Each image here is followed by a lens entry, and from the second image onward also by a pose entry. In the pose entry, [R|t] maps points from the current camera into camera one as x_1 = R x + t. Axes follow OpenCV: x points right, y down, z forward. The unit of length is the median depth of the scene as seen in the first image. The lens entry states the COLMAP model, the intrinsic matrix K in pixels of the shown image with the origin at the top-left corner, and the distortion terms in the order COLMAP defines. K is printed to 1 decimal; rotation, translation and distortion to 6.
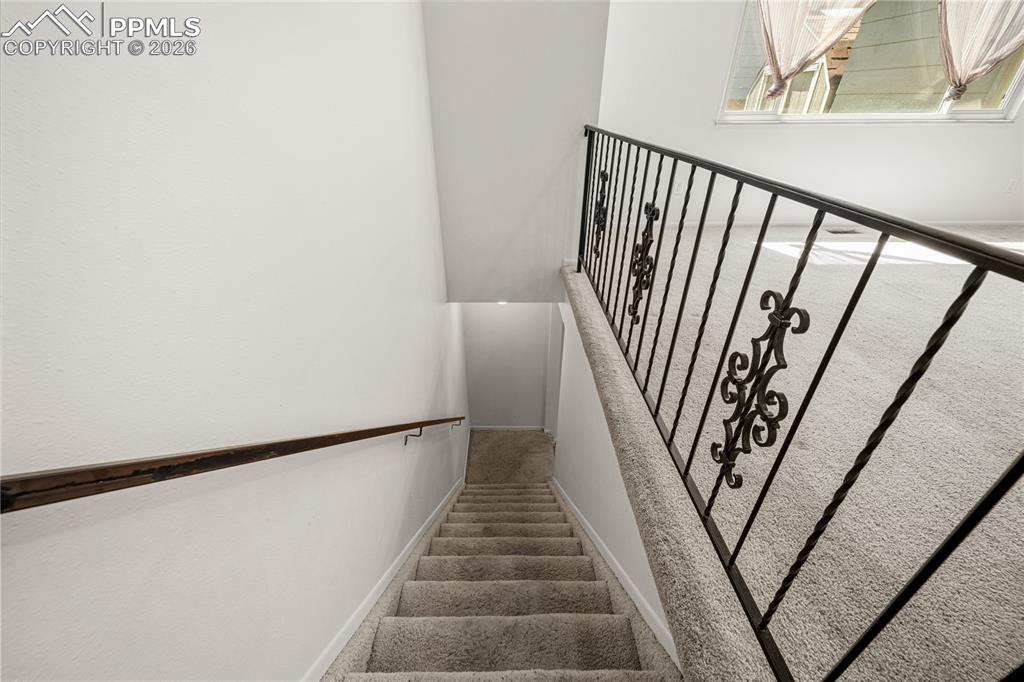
lens RADIAL K [[410.9, 0, 508.8], [0, 410.9, 341.6], [0, 0, 1]] dist [0.000904, 0.000117]
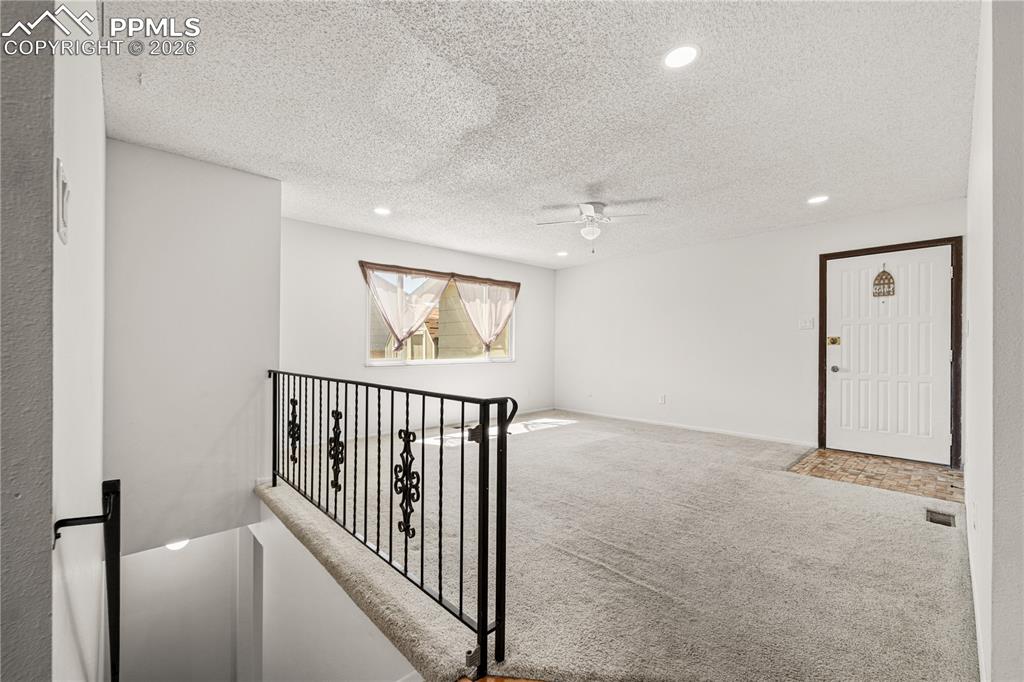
lens RADIAL K [[410.9, 0, 508.8], [0, 410.9, 341.6], [0, 0, 1]] dist [0.000904, 0.000117]
pose [[0.733288, 0.014256, 0.679768, -0.177633], [0.343613, 0.854941, -0.388596, 0.205020], [-0.586701, 0.518530, 0.622019, -0.377969]]
